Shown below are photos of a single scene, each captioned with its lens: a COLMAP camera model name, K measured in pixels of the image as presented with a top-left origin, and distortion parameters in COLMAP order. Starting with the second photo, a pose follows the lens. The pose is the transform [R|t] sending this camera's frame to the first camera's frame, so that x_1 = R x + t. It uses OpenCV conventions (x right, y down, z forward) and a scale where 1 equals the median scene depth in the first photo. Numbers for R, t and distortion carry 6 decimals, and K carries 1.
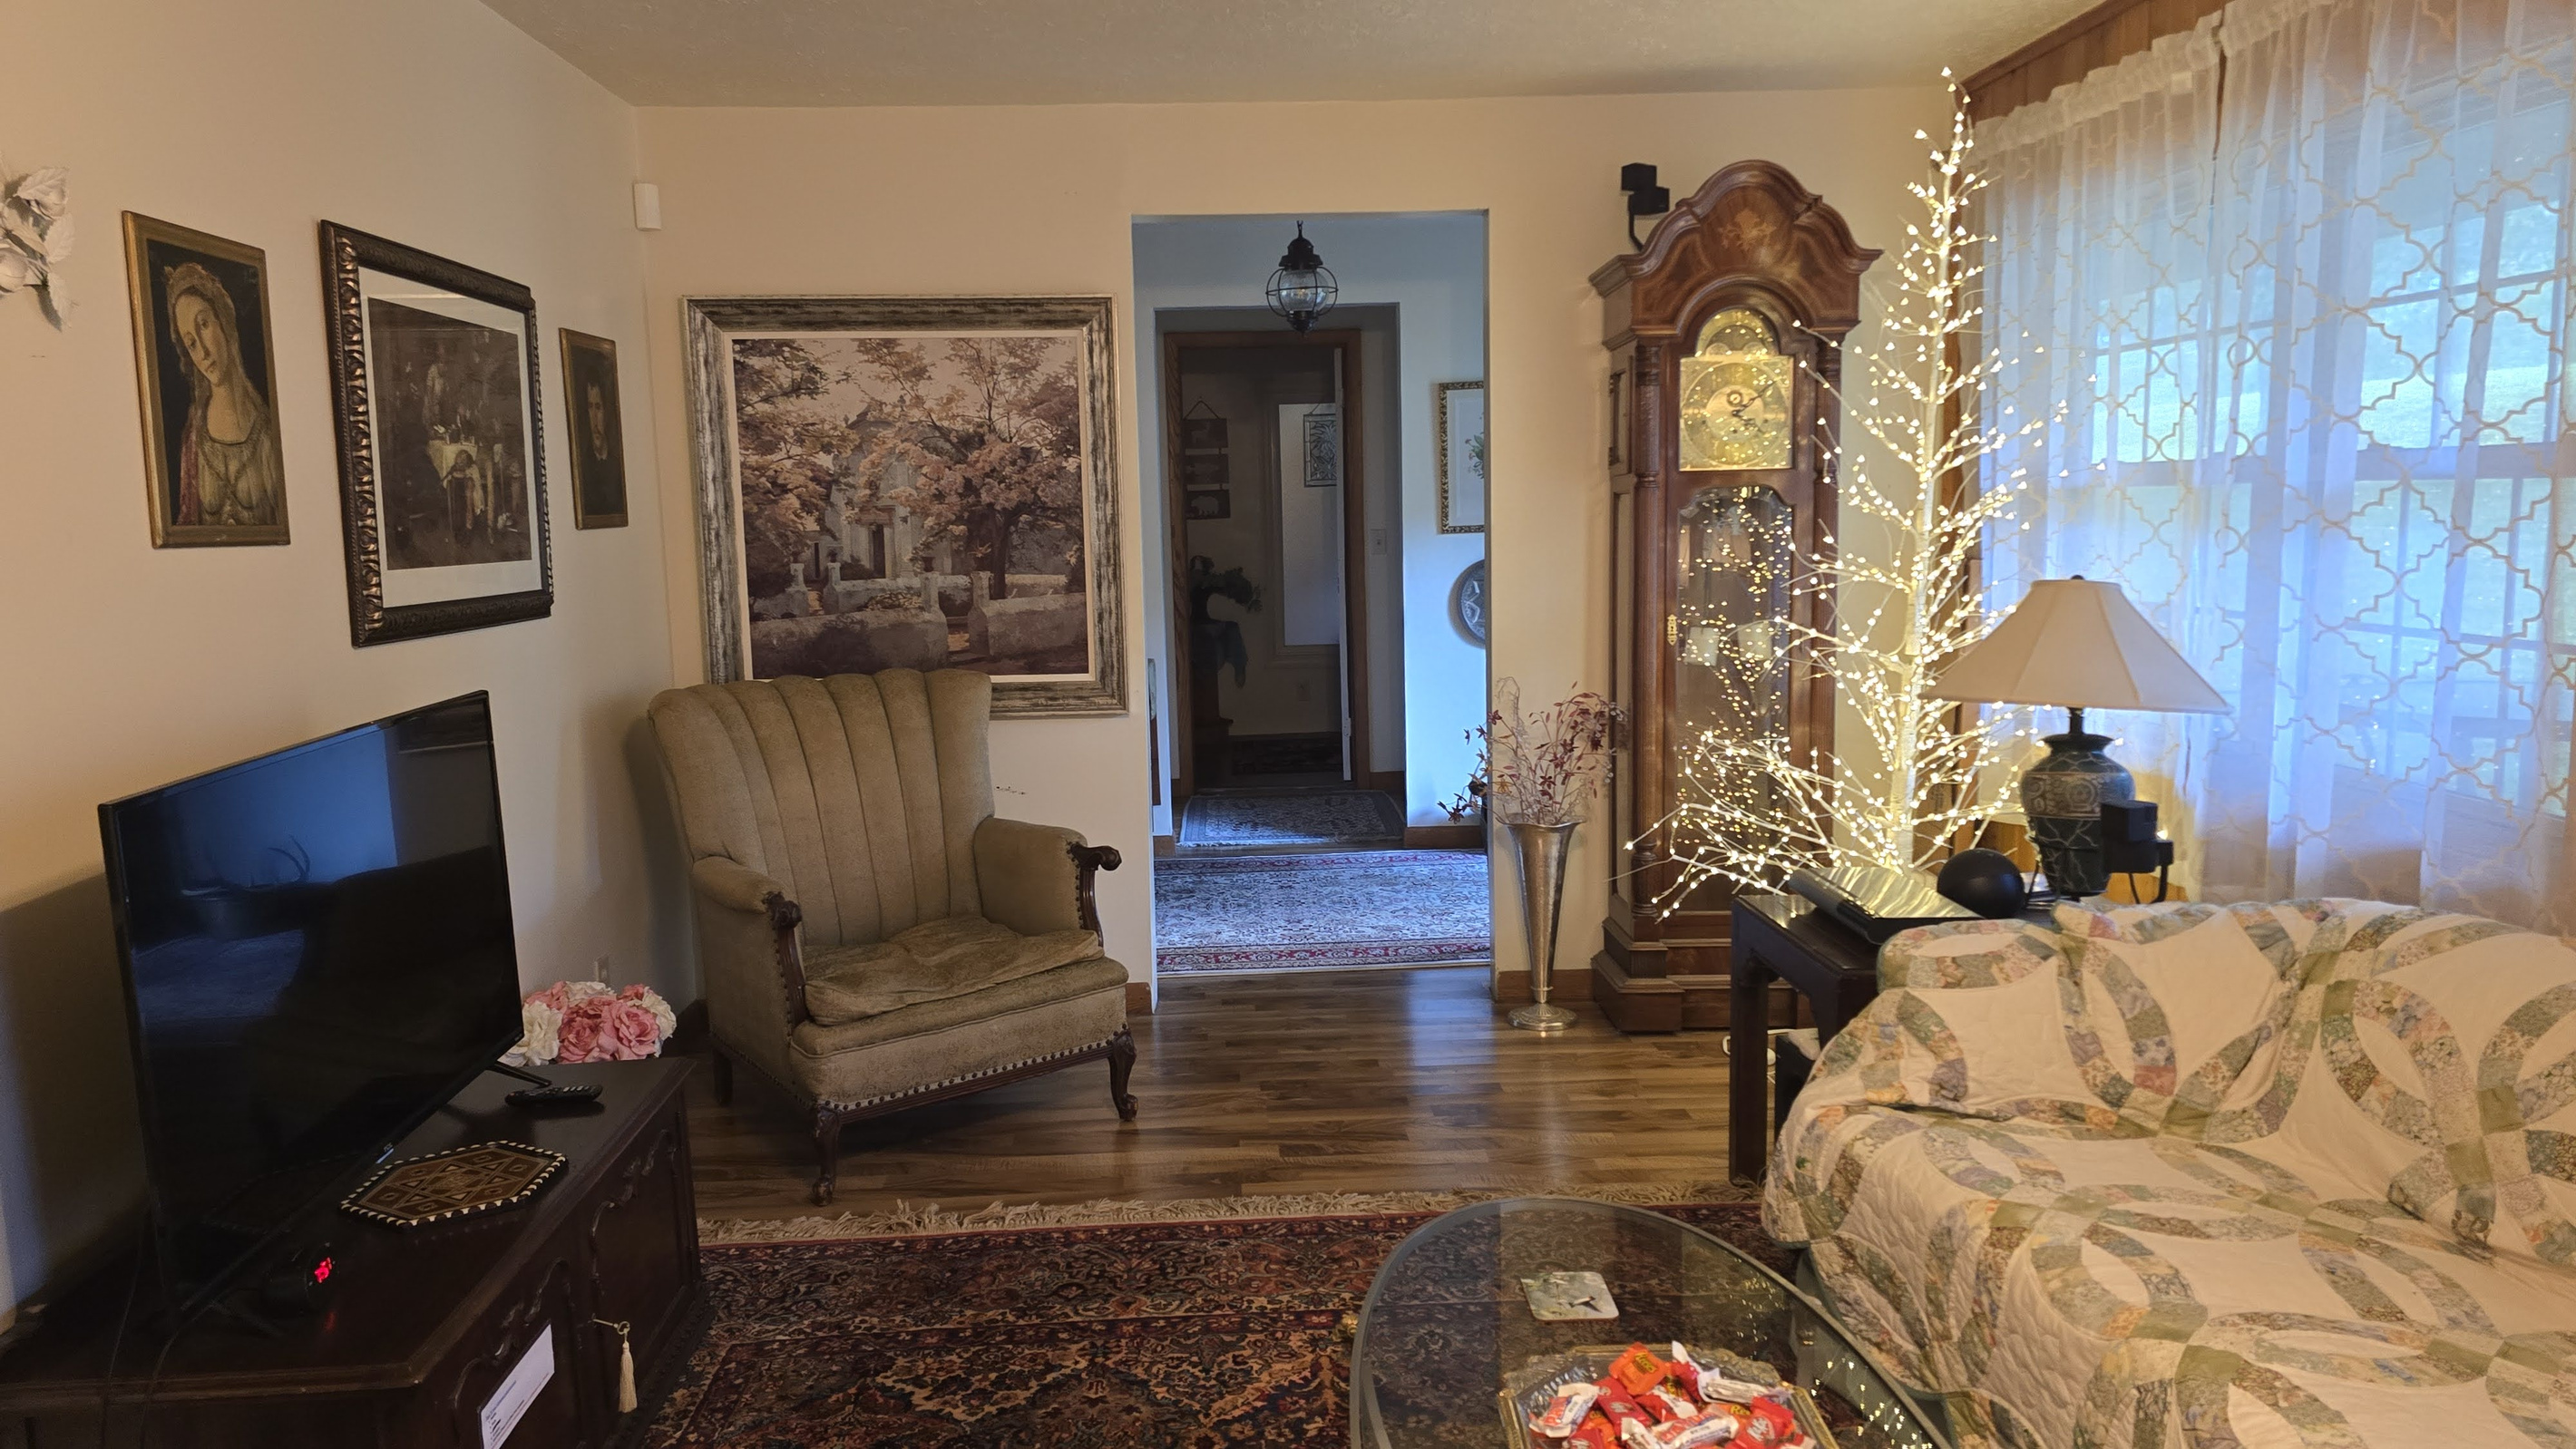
lens RADIAL K [[1698.5, 0, 1295.4], [0, 1698.5, 726.9], [0, 0, 1]] dist [0.113238, -0.125765]
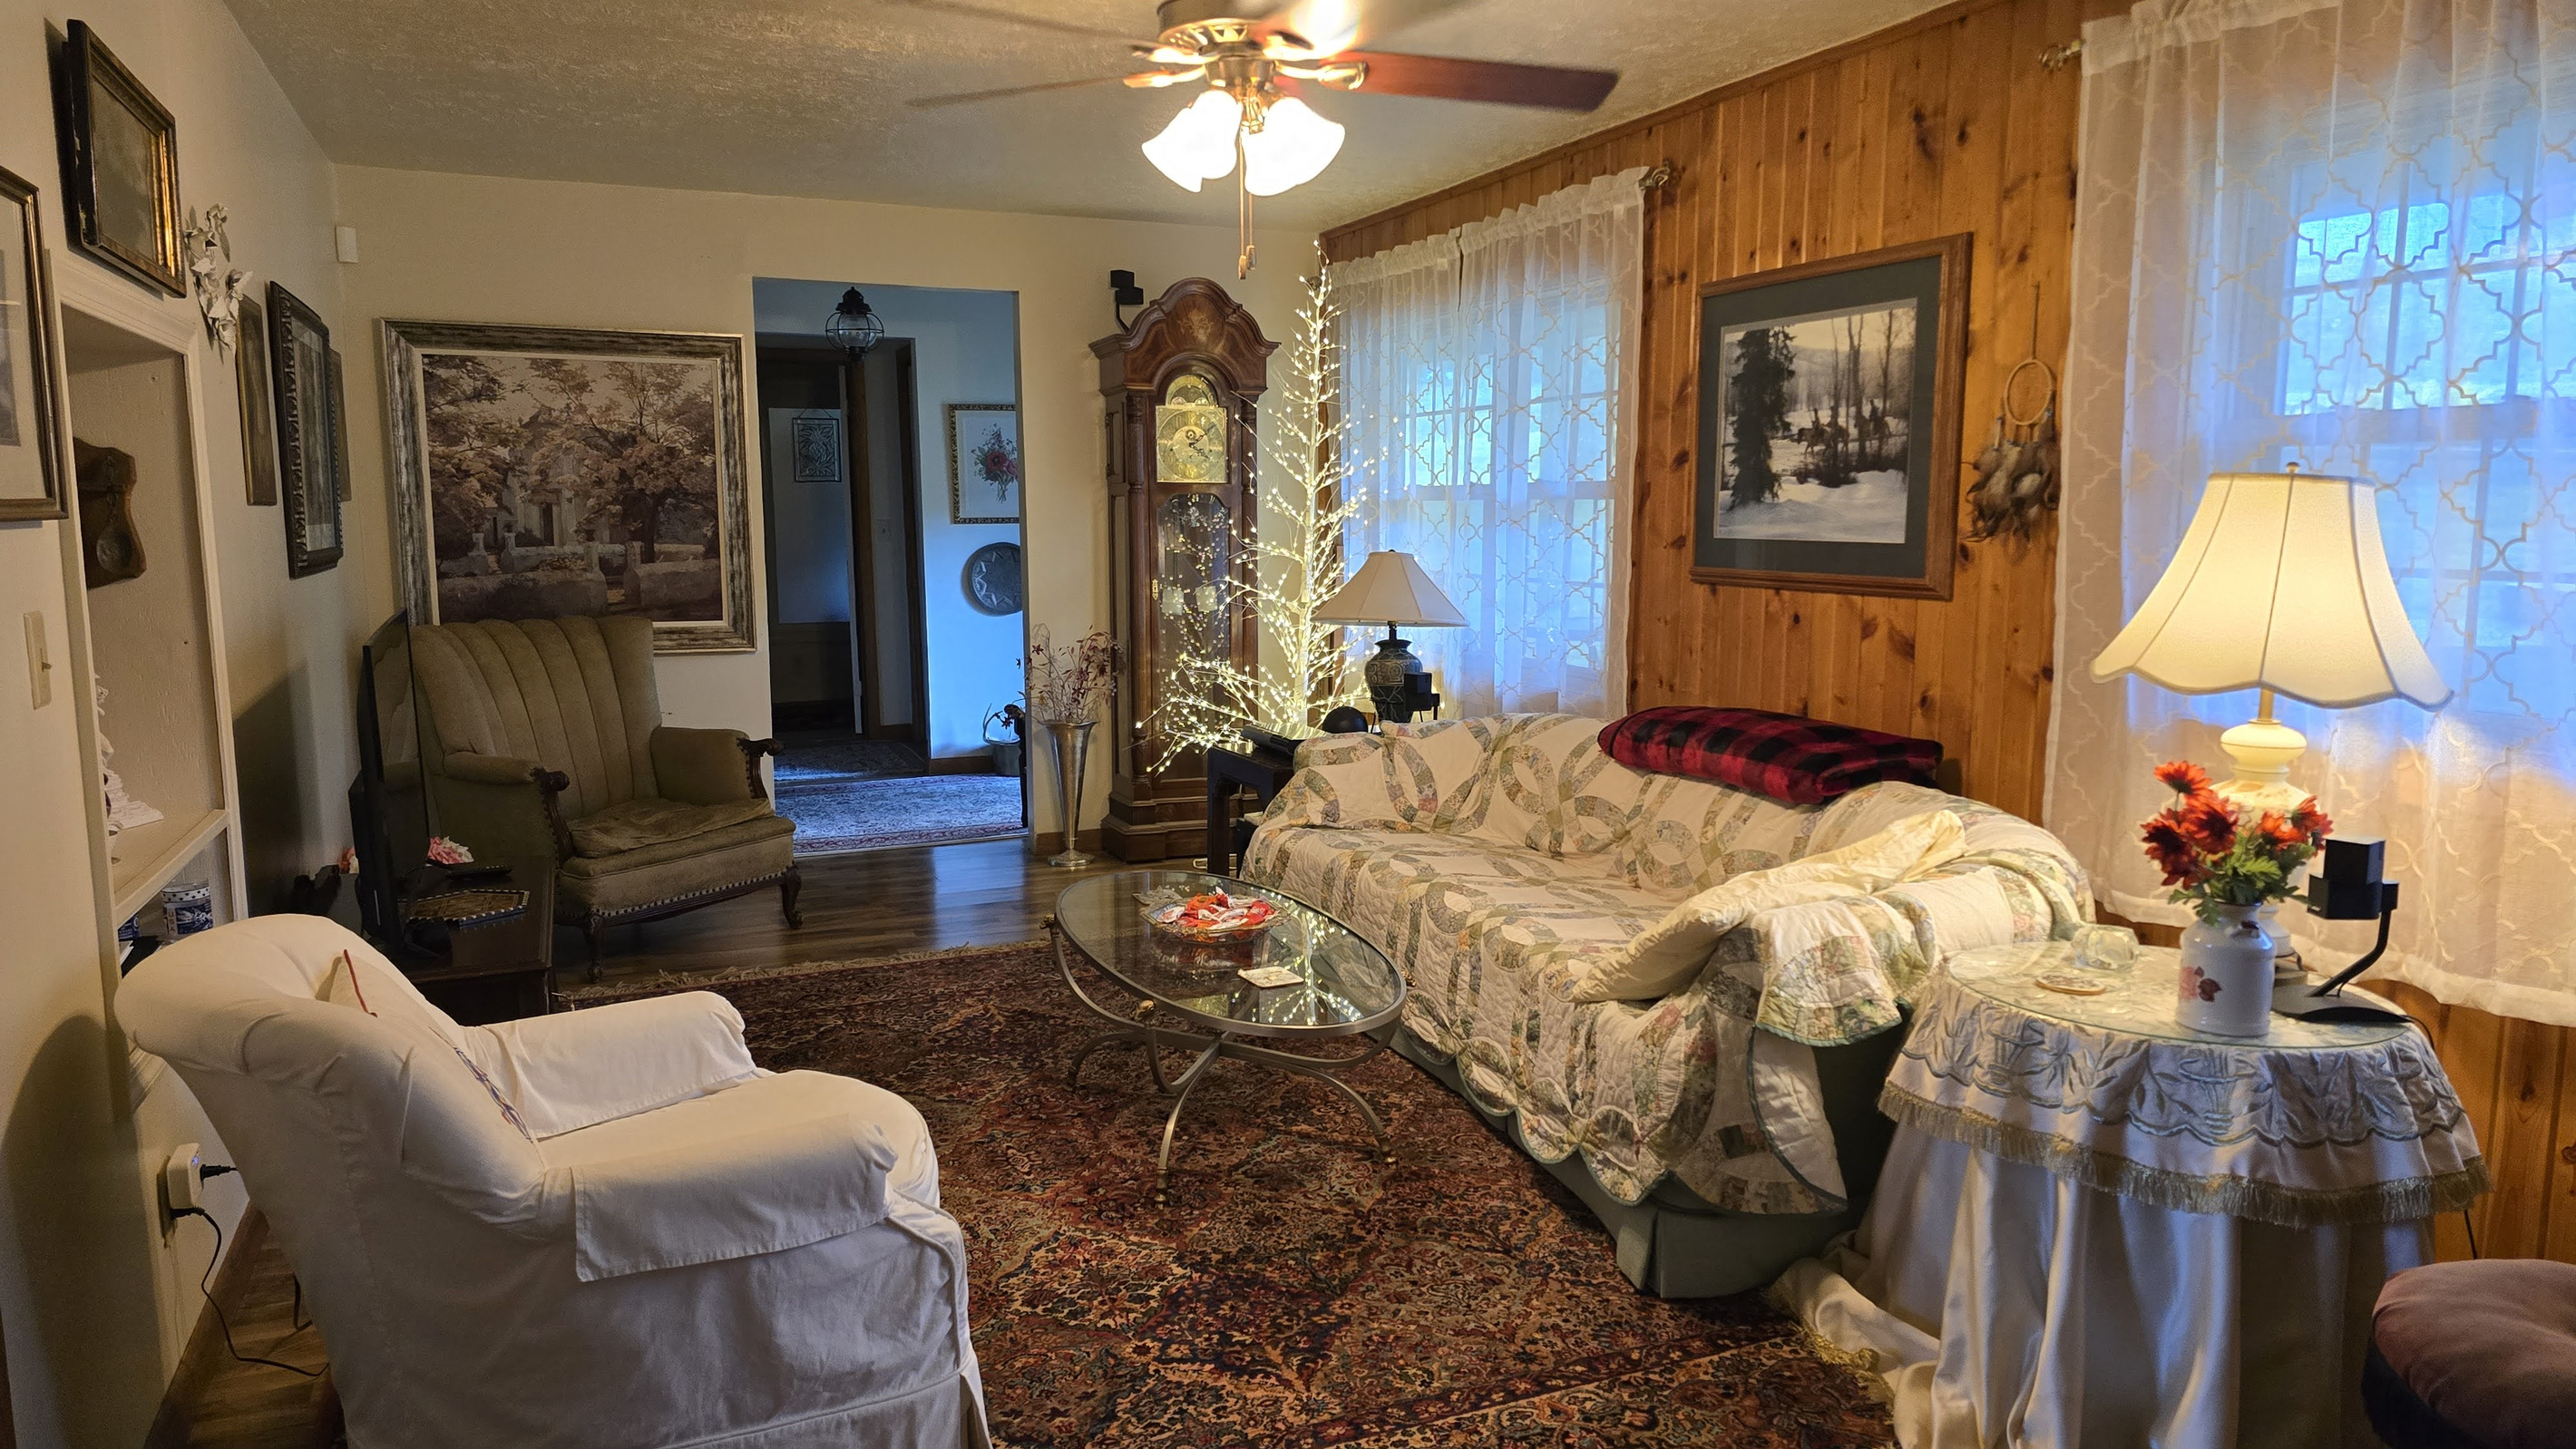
lens RADIAL K [[1685.5, 0, 1290.2], [0, 1685.5, 798.0], [0, 0, 1]] dist [0.054212, -0.074154]
pose [[0.941622, -0.034058, 0.334944, -0.164413], [0.020935, 0.998868, 0.042713, 0.063847], [-0.336019, -0.033208, 0.941270, -0.422084]]
